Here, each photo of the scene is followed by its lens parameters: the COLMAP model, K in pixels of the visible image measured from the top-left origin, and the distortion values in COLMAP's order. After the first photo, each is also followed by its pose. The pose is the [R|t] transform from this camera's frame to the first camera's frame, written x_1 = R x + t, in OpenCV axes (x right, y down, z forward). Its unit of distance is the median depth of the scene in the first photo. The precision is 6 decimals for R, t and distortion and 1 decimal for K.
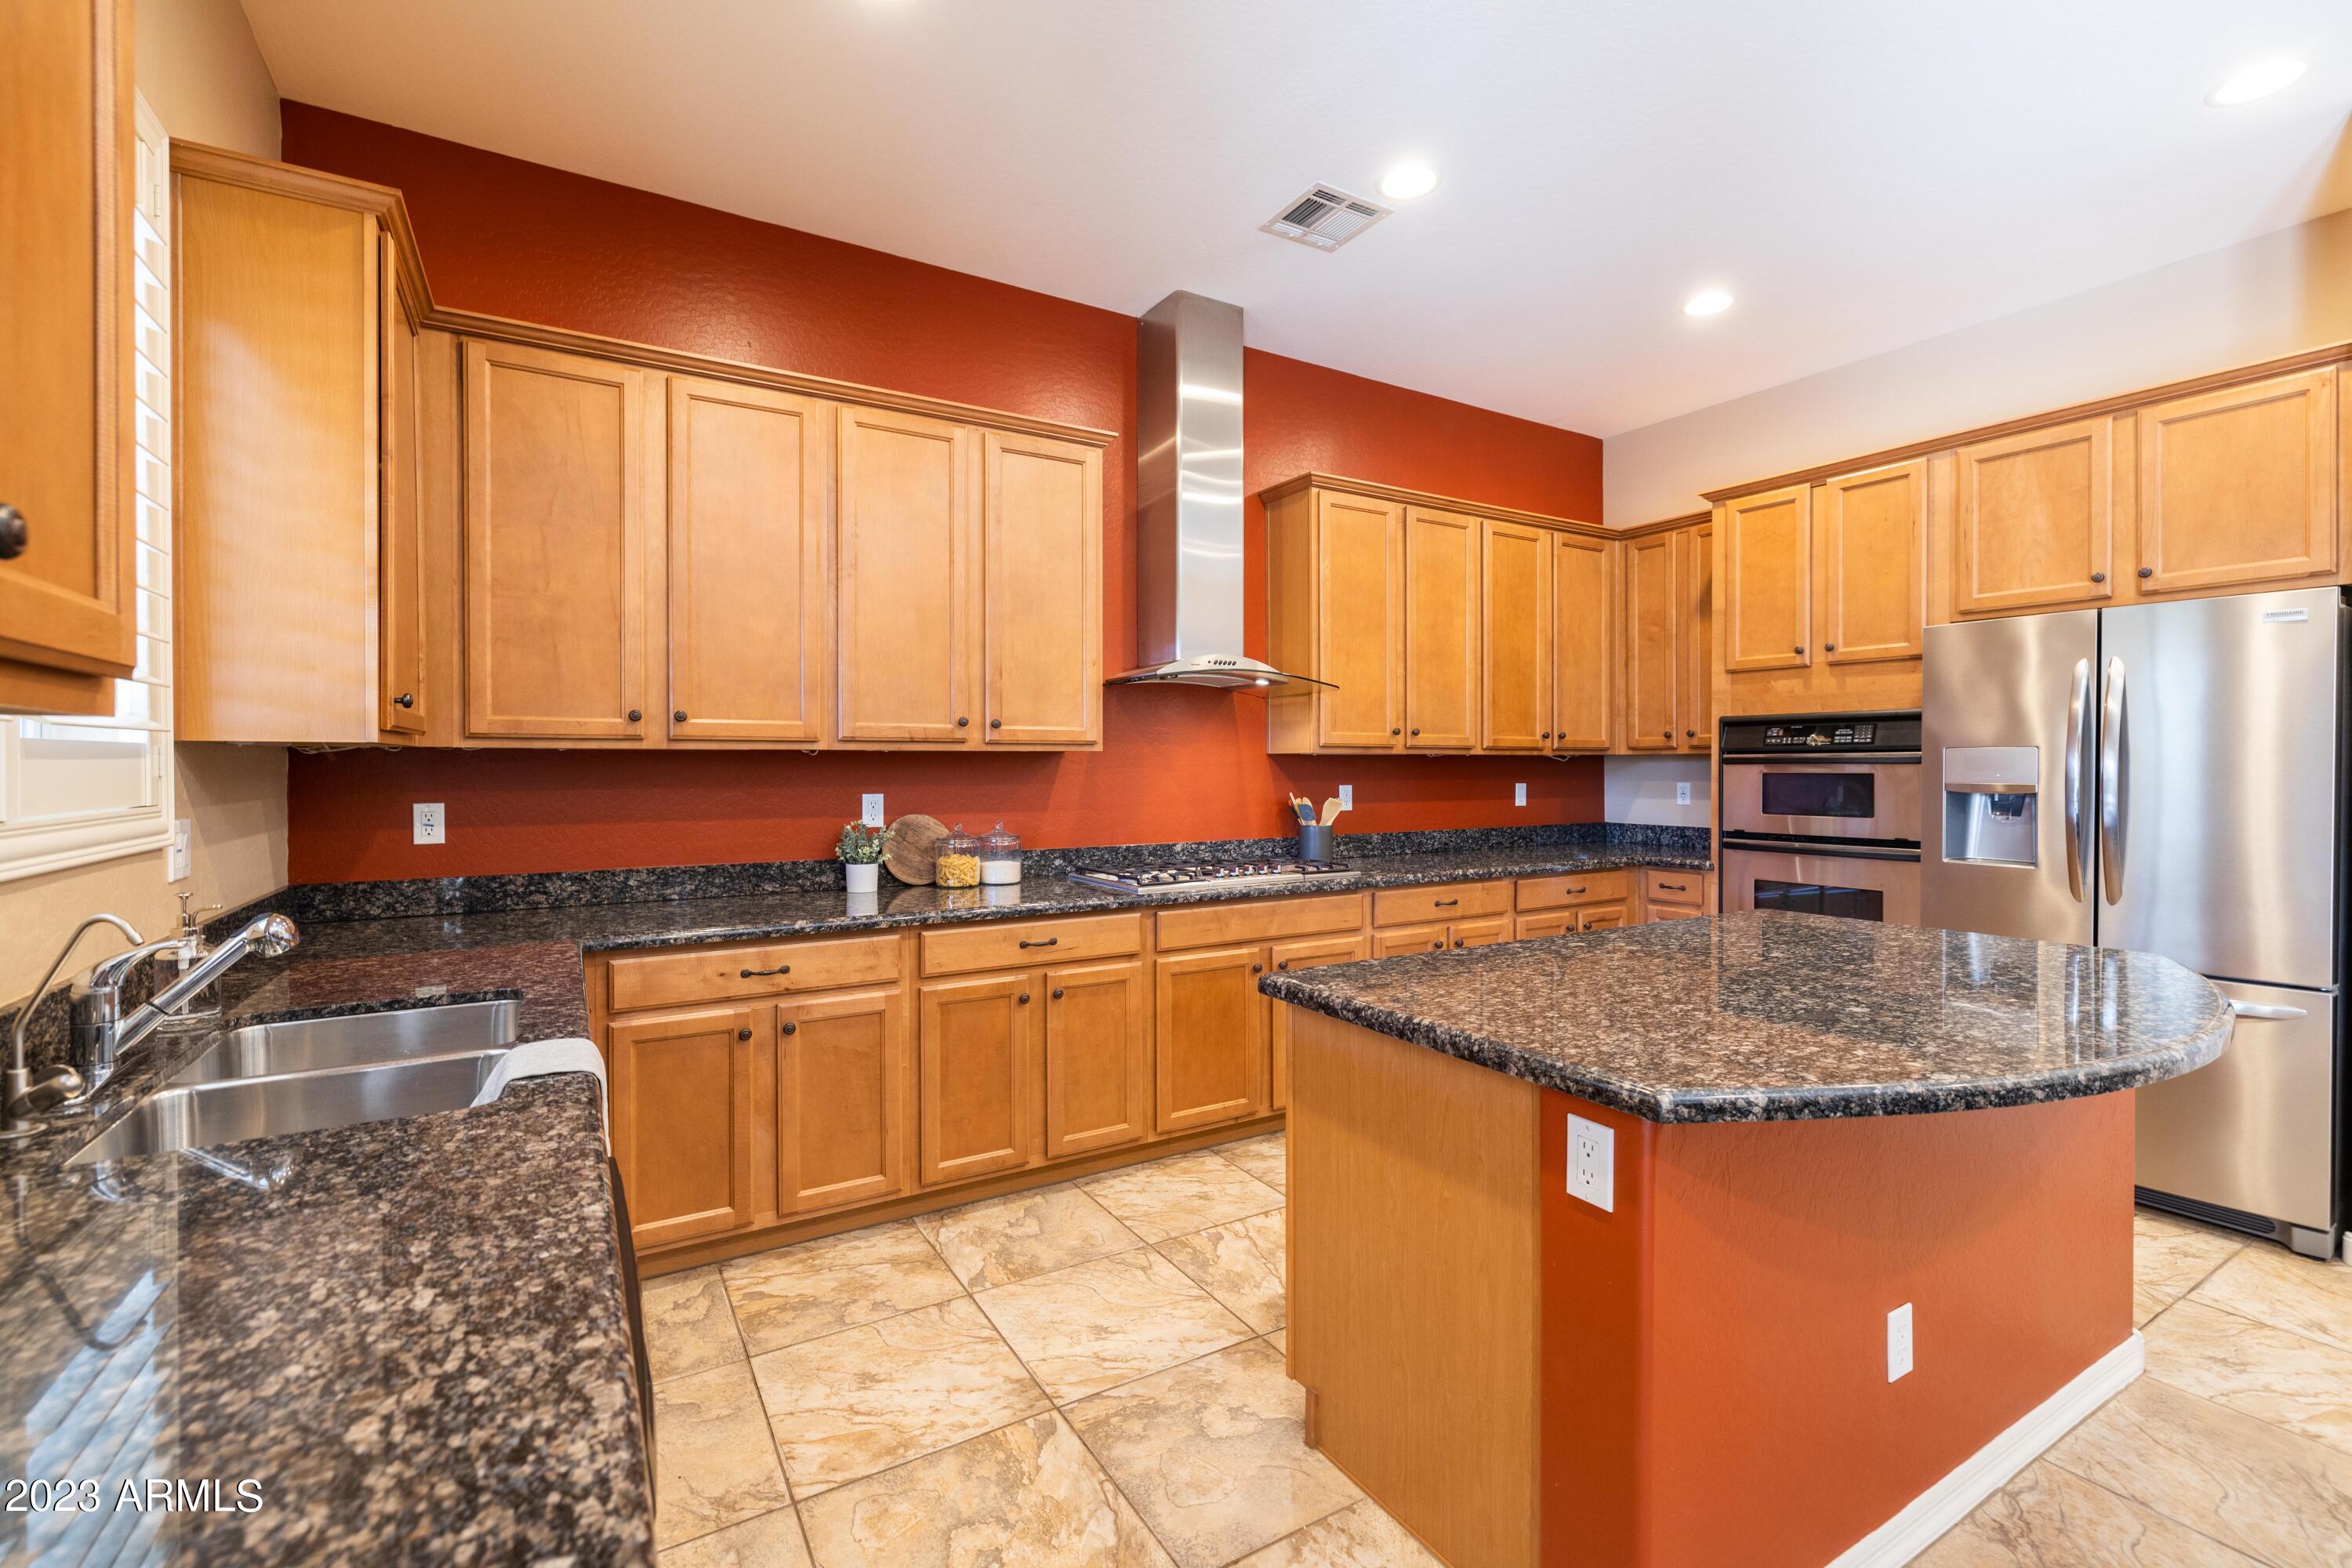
lens RADIAL K [[990.2, 0, 1156.0], [0, 990.2, 776.7], [0, 0, 1]] dist [-0.000759, -0.000601]
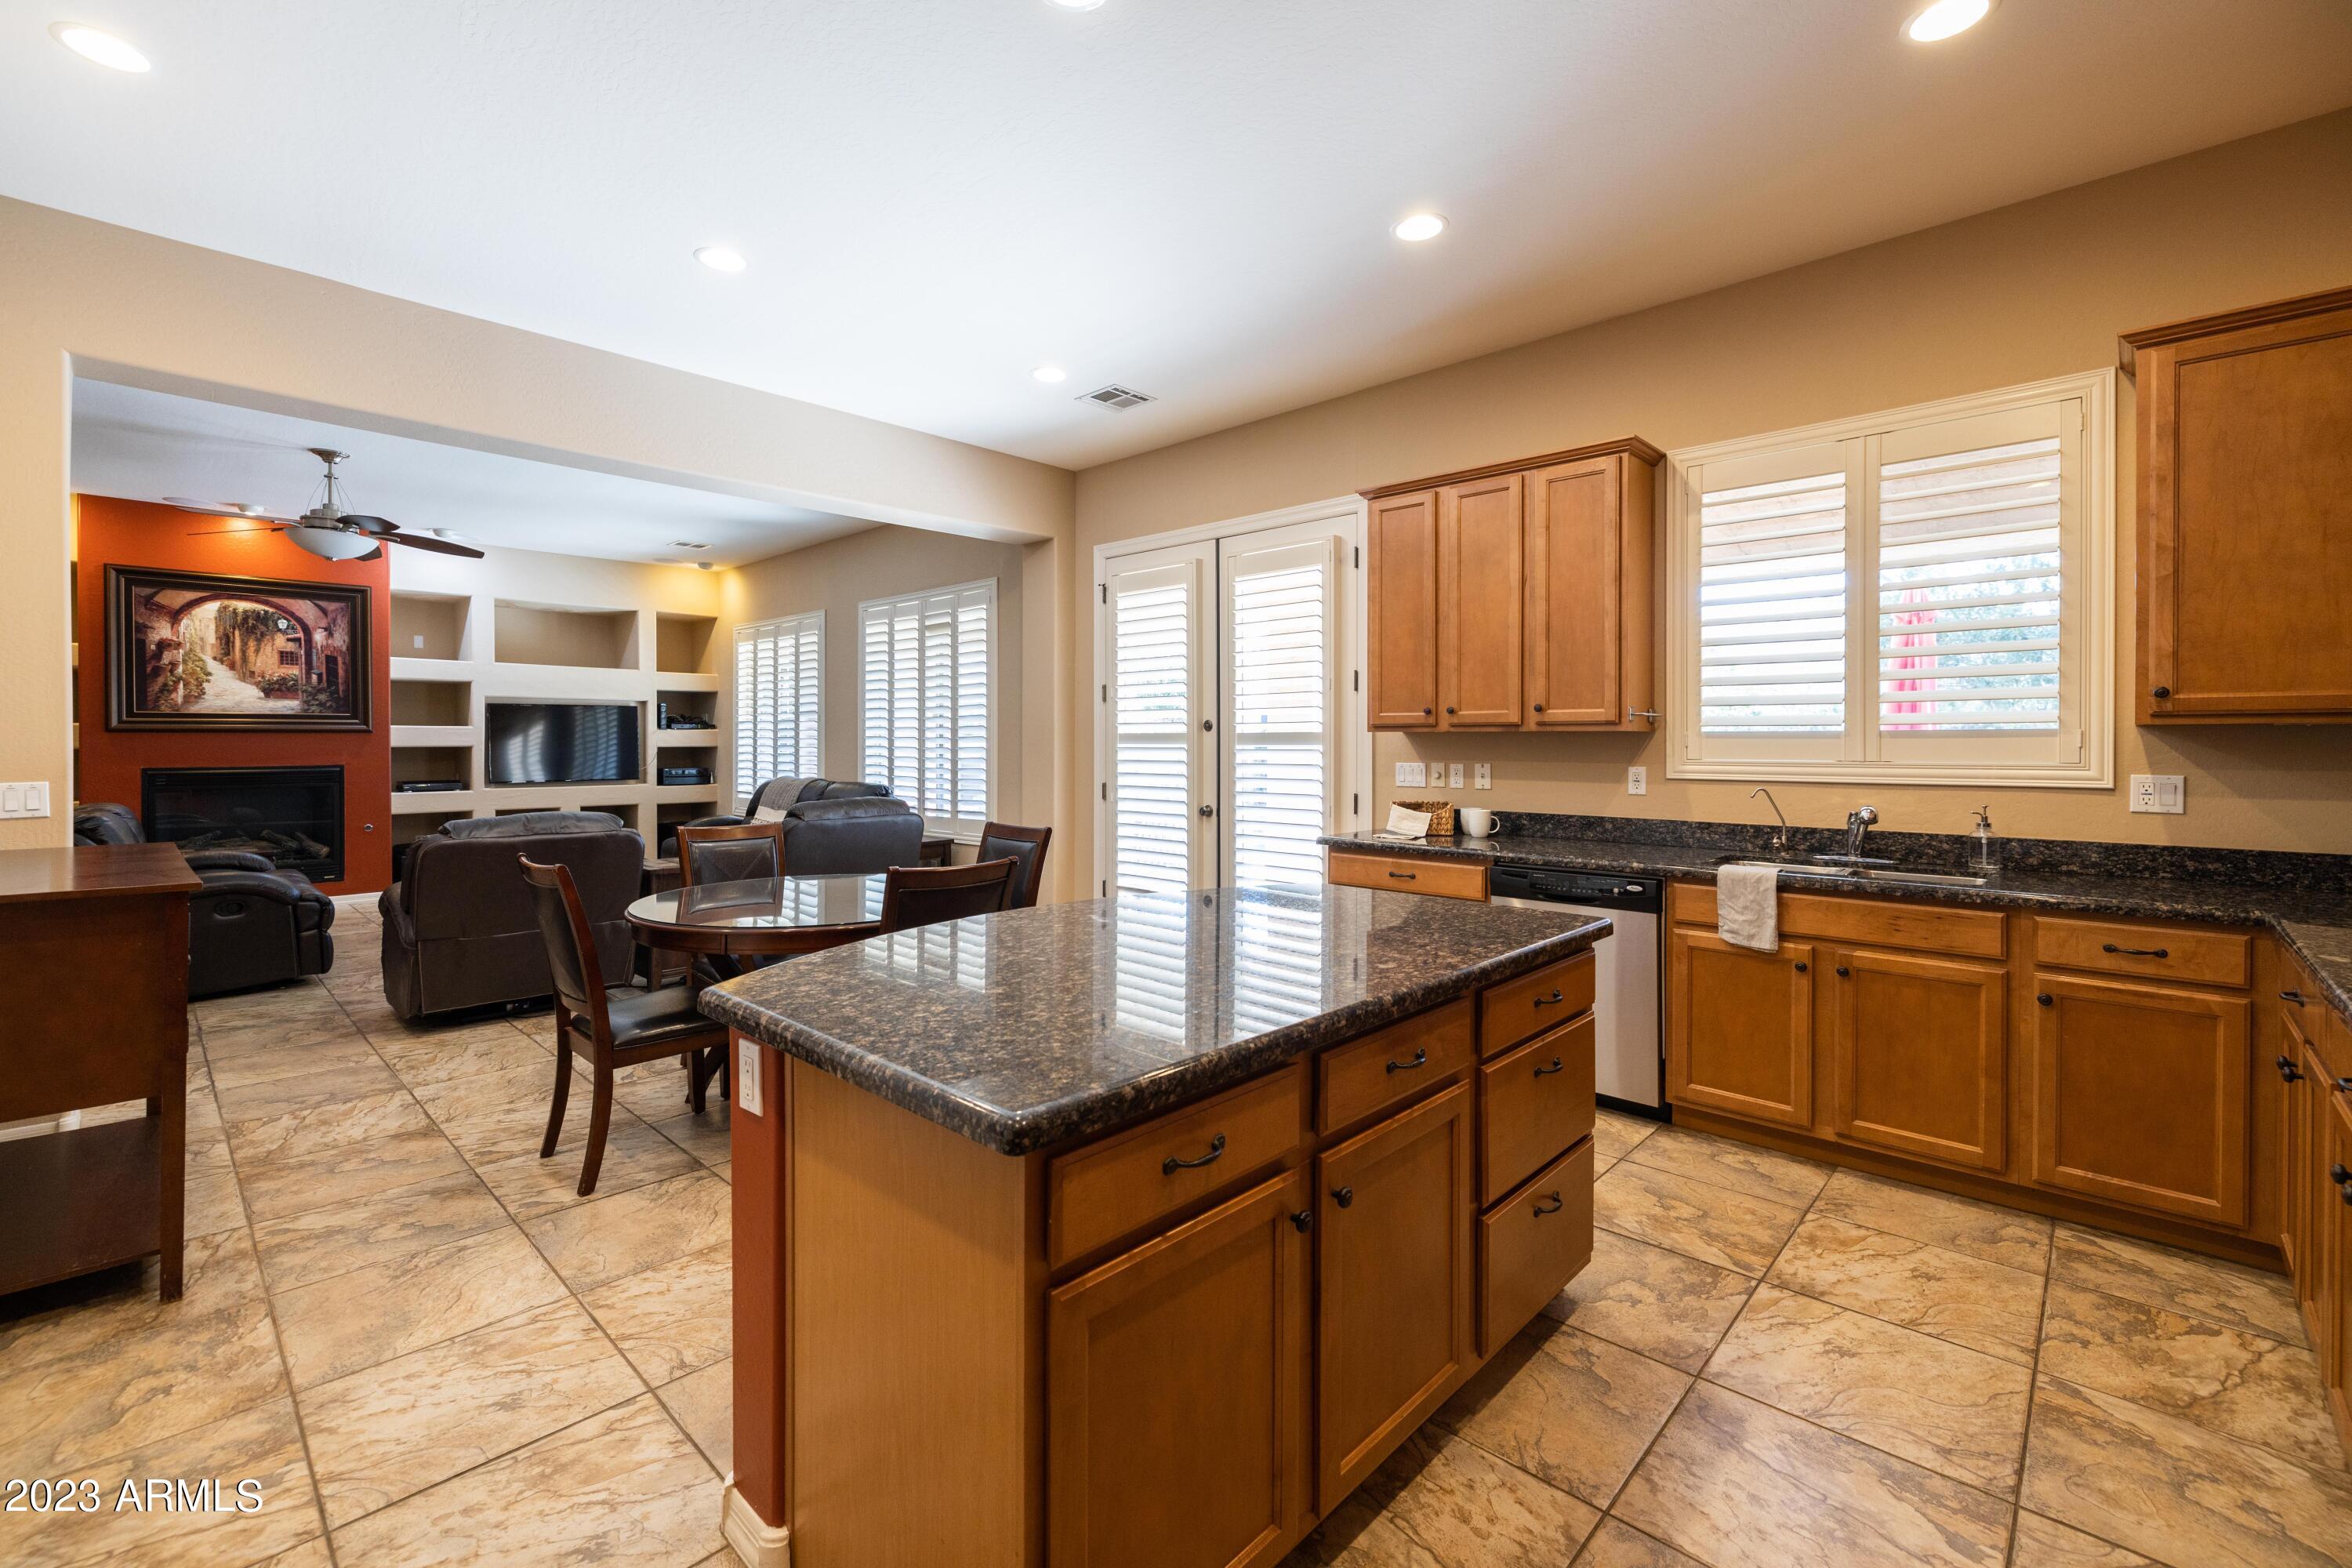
lens RADIAL K [[990.2, 0, 1171.9], [0, 990.2, 748.6], [0, 0, 1]] dist [-0.000759, -0.000601]
pose [[-0.959465, 0.001212, -0.281824, 0.614425], [-0.004216, 0.999817, 0.018652, -0.013877], [0.281795, 0.019084, -0.959285, 1.299338]]
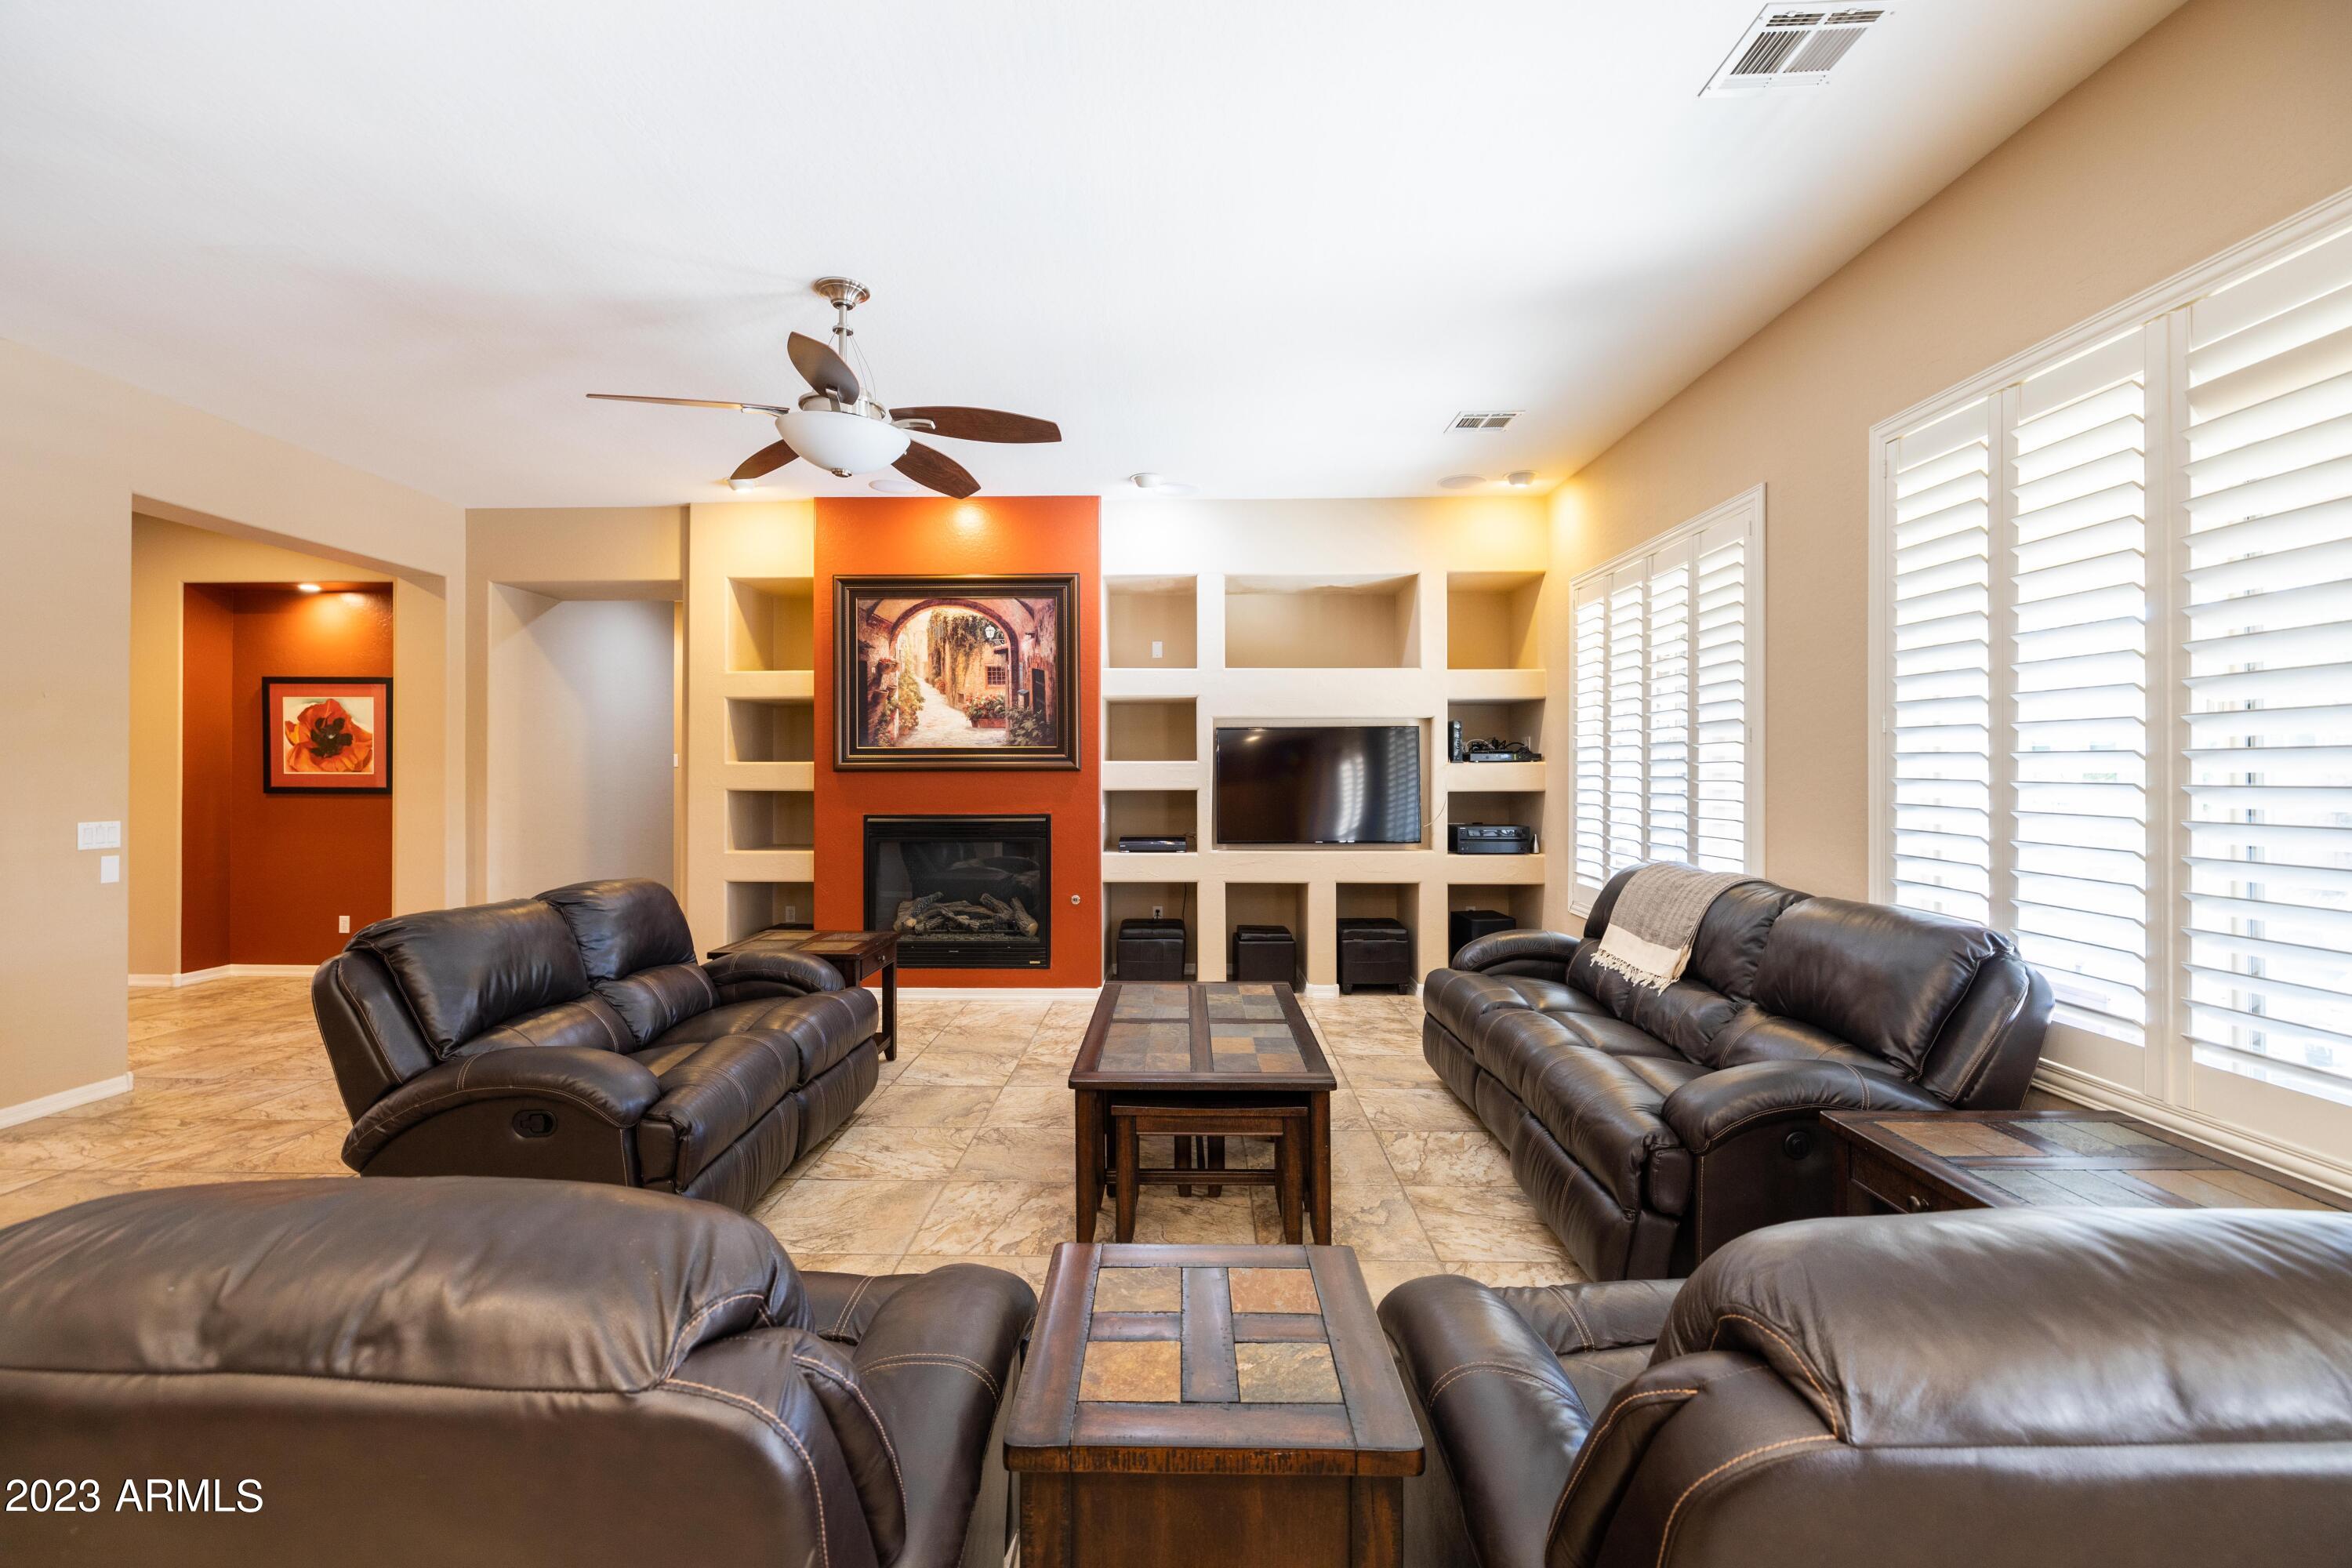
lens RADIAL K [[990.2, 0, 1148.1], [0, 990.2, 767.7], [0, 0, 1]] dist [-0.000759, -0.000601]
pose [[-0.843746, 0.002149, 0.536738, 0.752640], [0.005406, 0.999975, 0.004494, -0.012093], [-0.536715, 0.006693, -0.843737, -0.235591]]
